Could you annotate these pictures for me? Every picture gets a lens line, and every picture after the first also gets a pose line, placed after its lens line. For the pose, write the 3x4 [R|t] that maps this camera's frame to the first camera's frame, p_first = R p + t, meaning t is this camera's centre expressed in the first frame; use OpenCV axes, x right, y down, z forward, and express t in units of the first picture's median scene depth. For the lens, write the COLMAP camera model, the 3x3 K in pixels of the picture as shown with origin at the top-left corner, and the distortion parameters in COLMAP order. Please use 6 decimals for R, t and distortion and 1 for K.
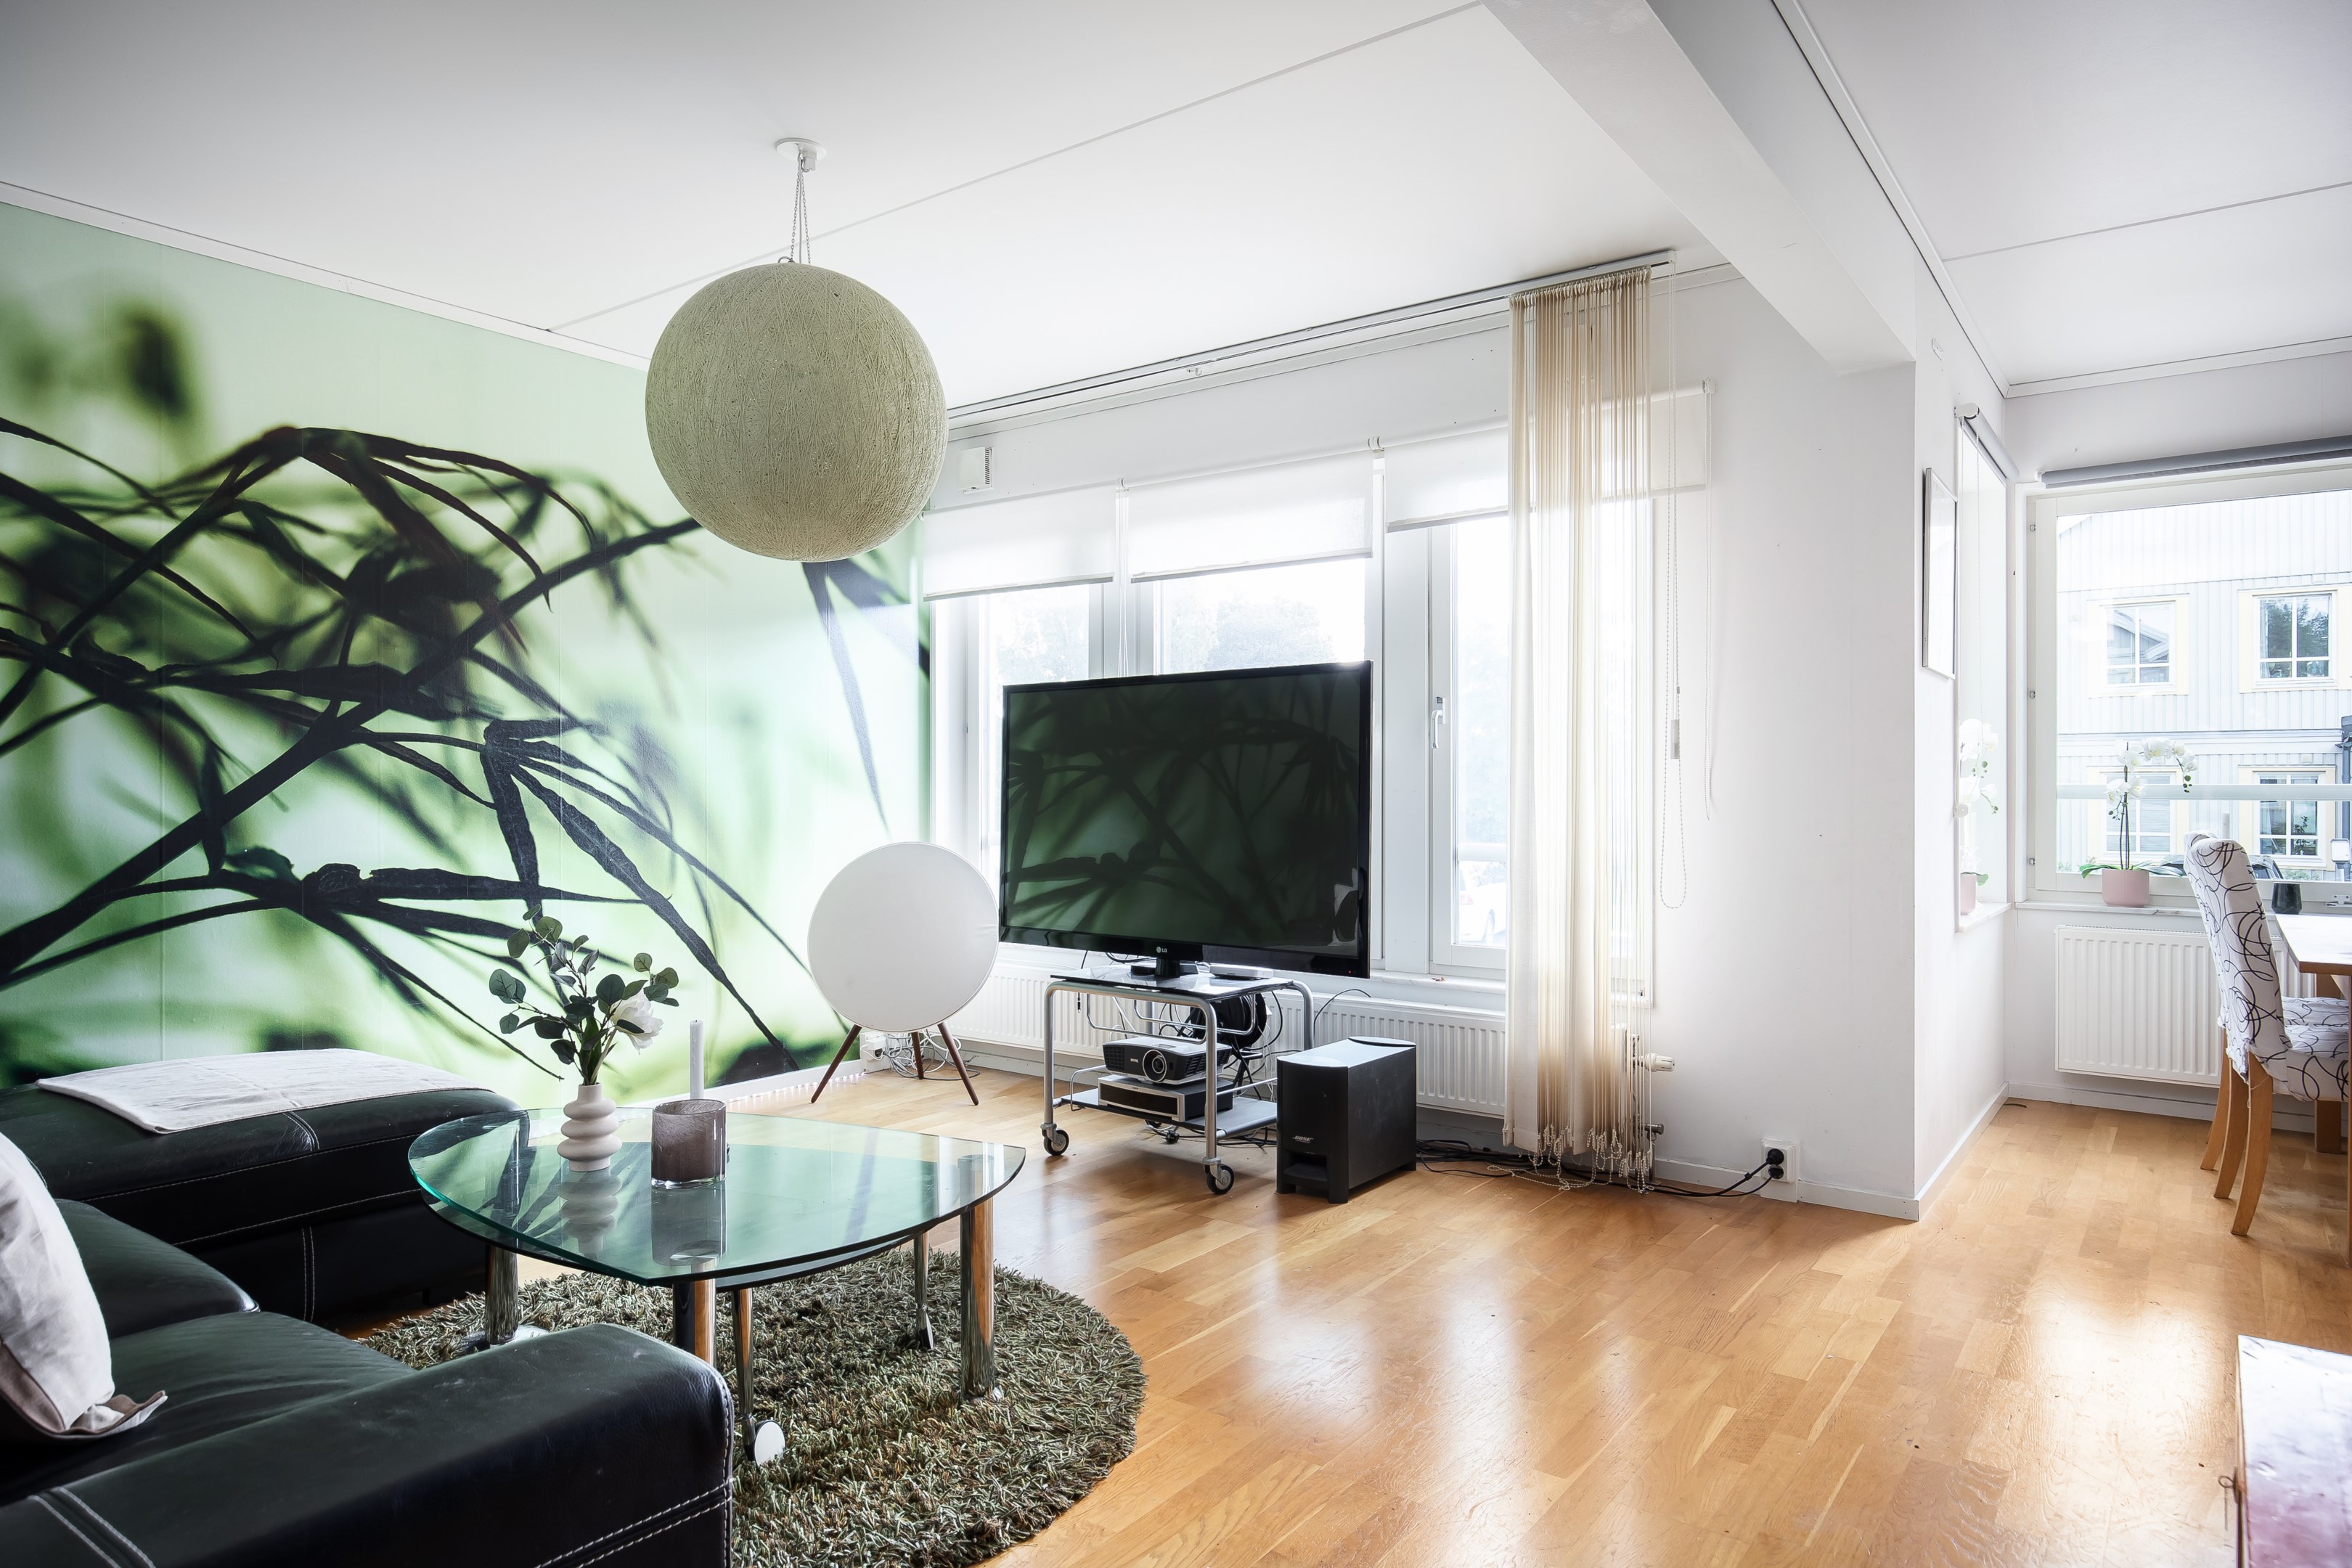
lens RADIAL K [[1459.3, 0, 1171.1], [0, 1459.3, 774.7], [0, 0, 1]] dist [0.005338, -0.000699]
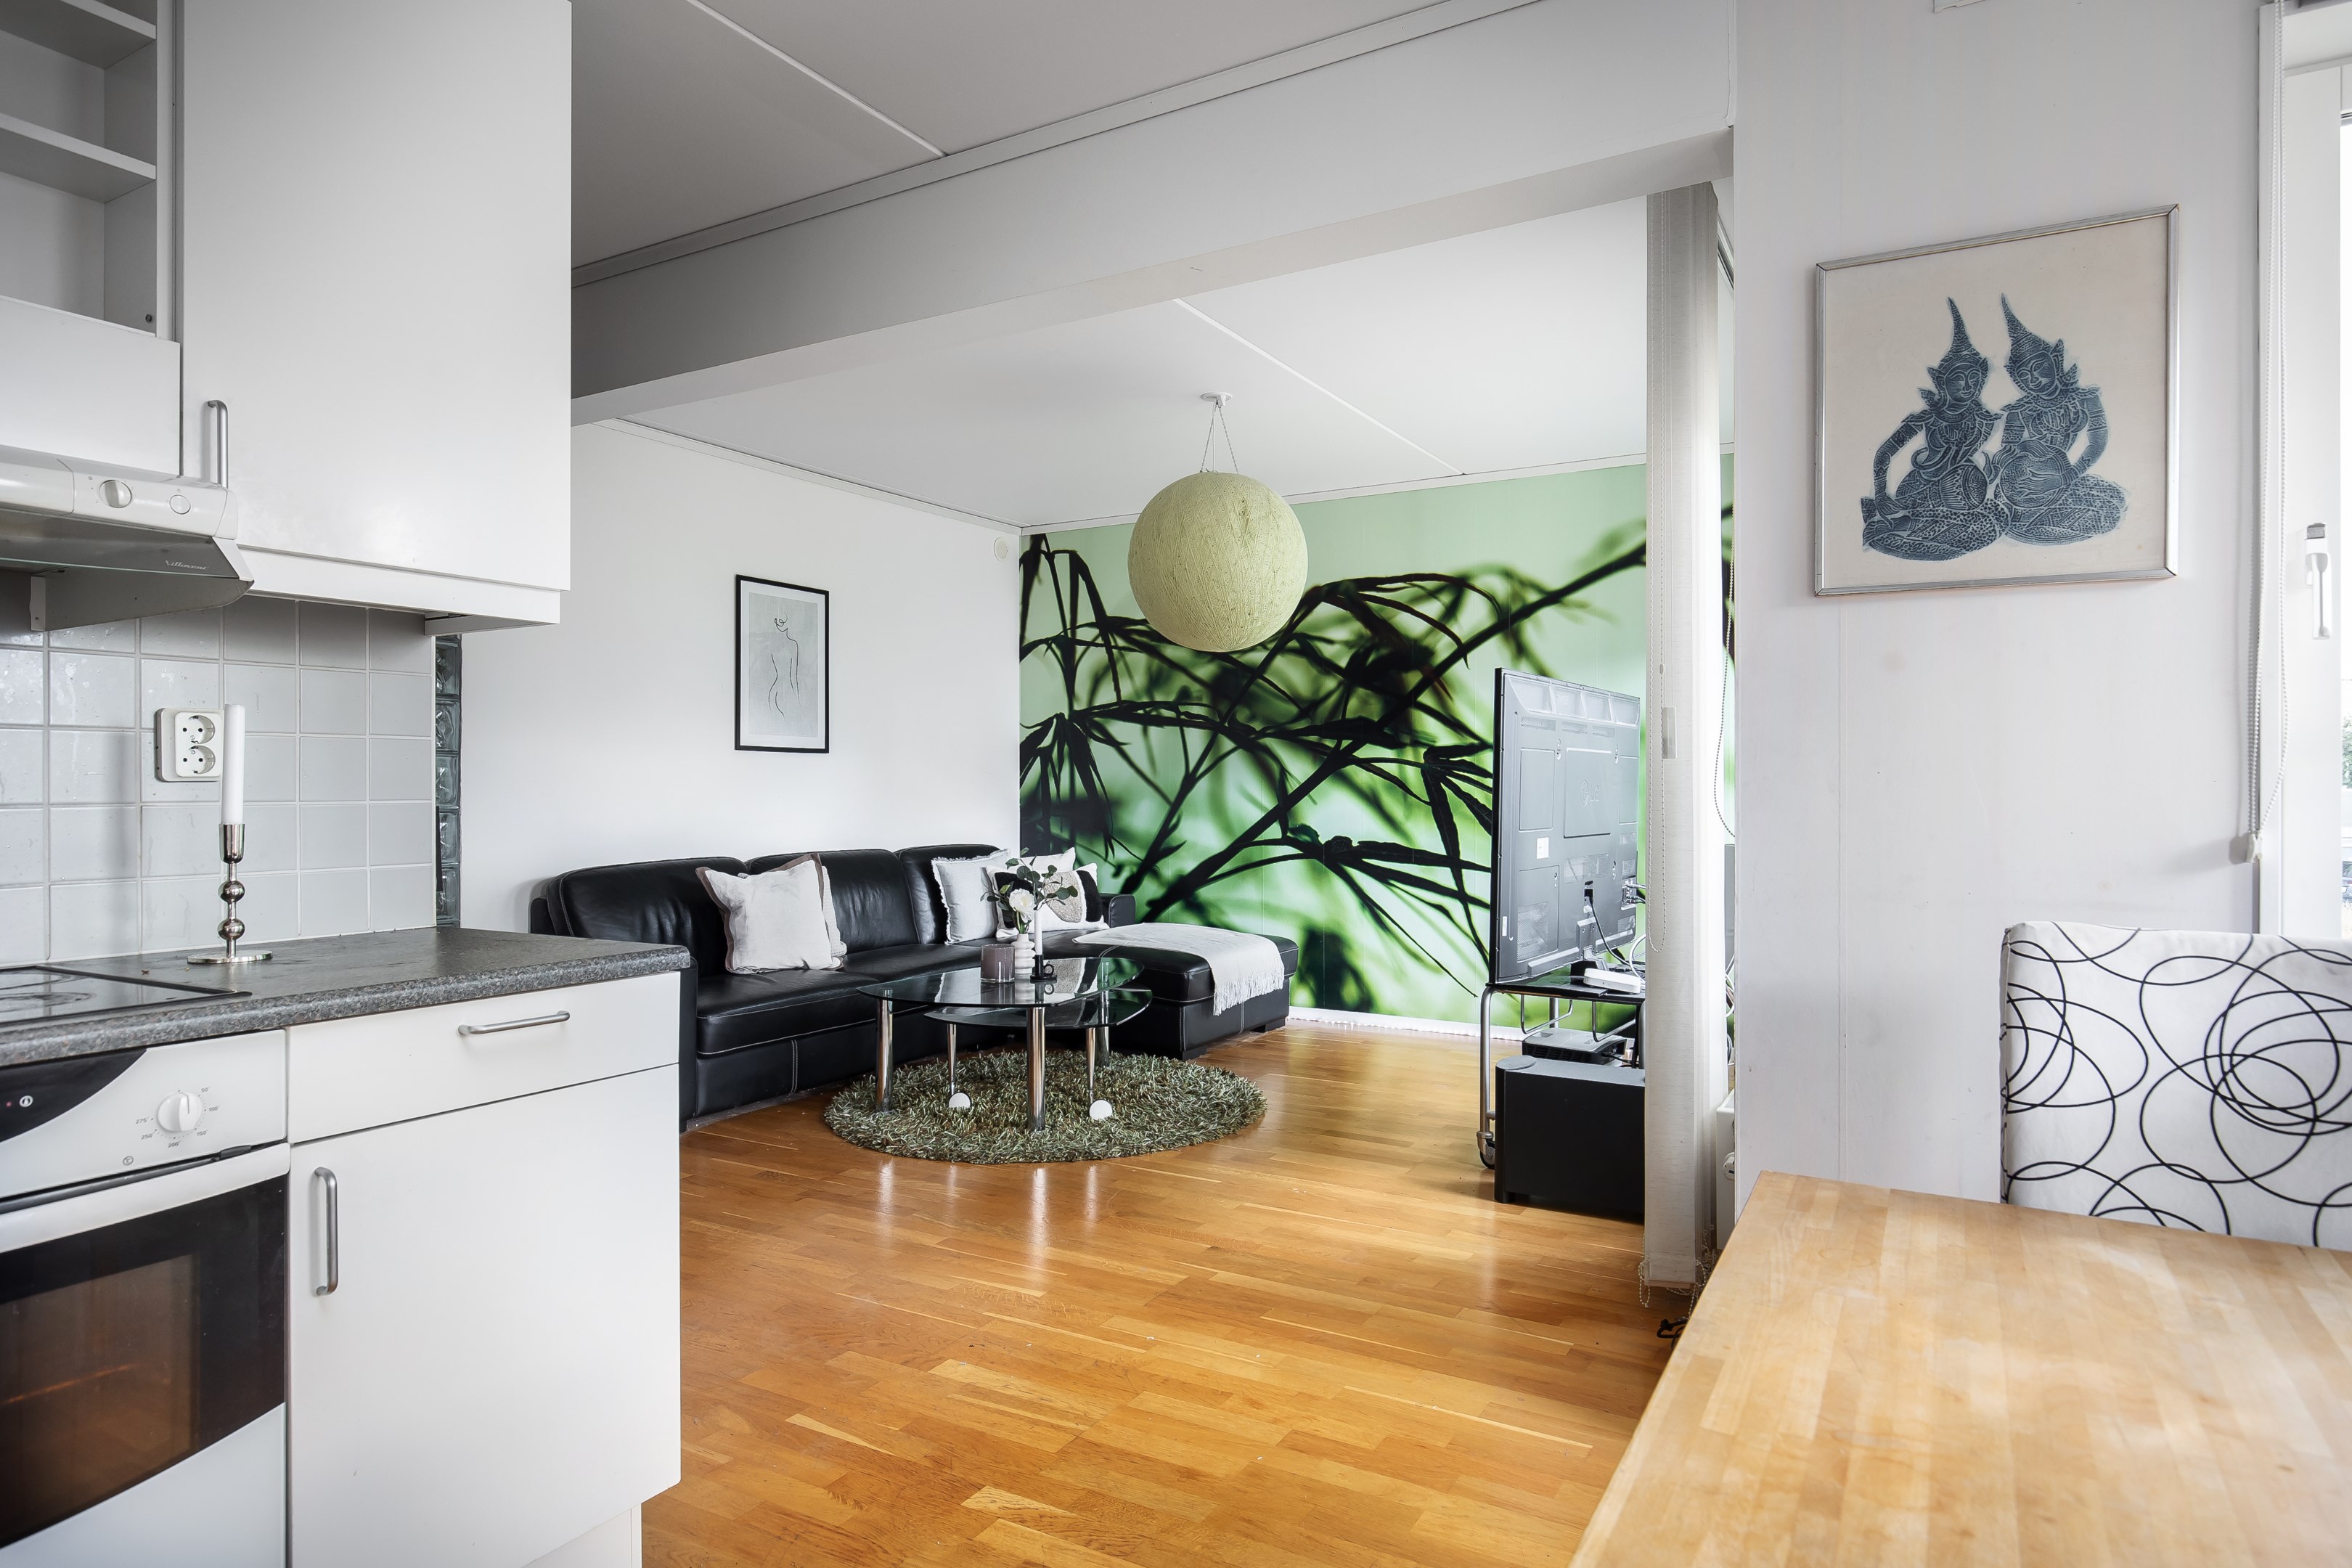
lens RADIAL K [[1362.2, 0, 1161.8], [0, 1362.2, 791.5], [0, 0, 1]] dist [-0.001413, -0.000397]
pose [[0.089831, 0.000559, -0.995957, 0.962709], [0.006412, 0.999979, 0.001139, 0.005740], [0.995936, -0.006488, 0.089826, 0.633270]]
